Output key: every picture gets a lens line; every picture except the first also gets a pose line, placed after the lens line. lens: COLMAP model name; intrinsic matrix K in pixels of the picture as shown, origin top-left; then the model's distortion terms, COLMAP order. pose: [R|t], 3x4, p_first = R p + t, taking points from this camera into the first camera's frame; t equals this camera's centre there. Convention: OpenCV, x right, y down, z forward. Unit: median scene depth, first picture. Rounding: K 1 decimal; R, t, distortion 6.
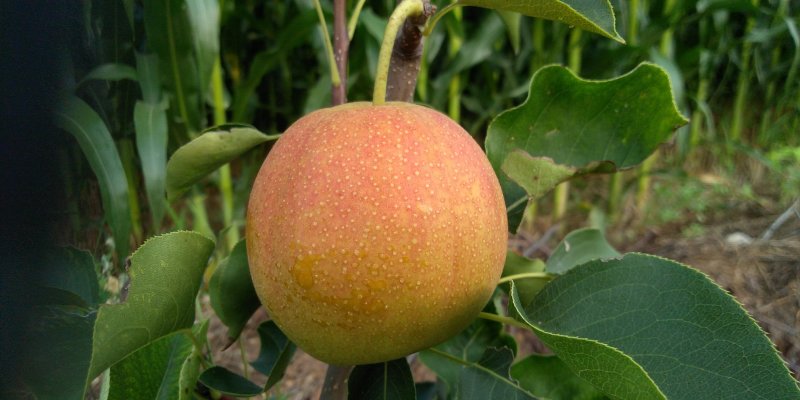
lens RADIAL K [[603.5, 0, 409.8], [0, 603.5, 199.4], [0, 0, 1]] dist [-0.024717, -0.000365]
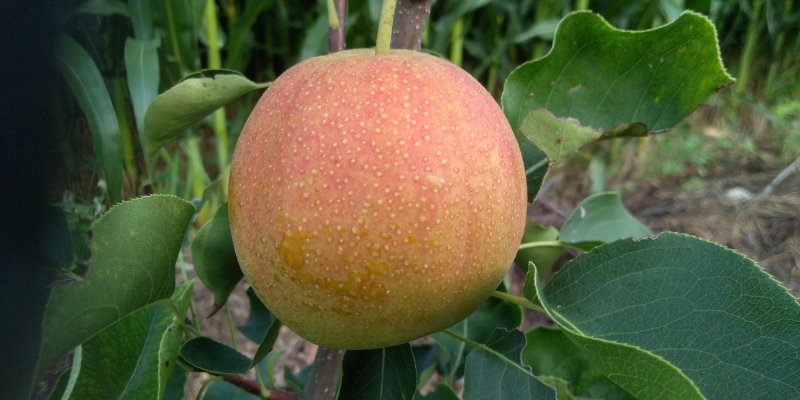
lens RADIAL K [[603.5, 0, 409.8], [0, 603.5, 199.4], [0, 0, 1]] dist [-0.024717, -0.000365]
pose [[0.999740, 0.021969, 0.006114, -0.011083], [-0.022434, 0.995590, 0.091091, -0.023969], [-0.004086, -0.091204, 0.995824, 0.105083]]
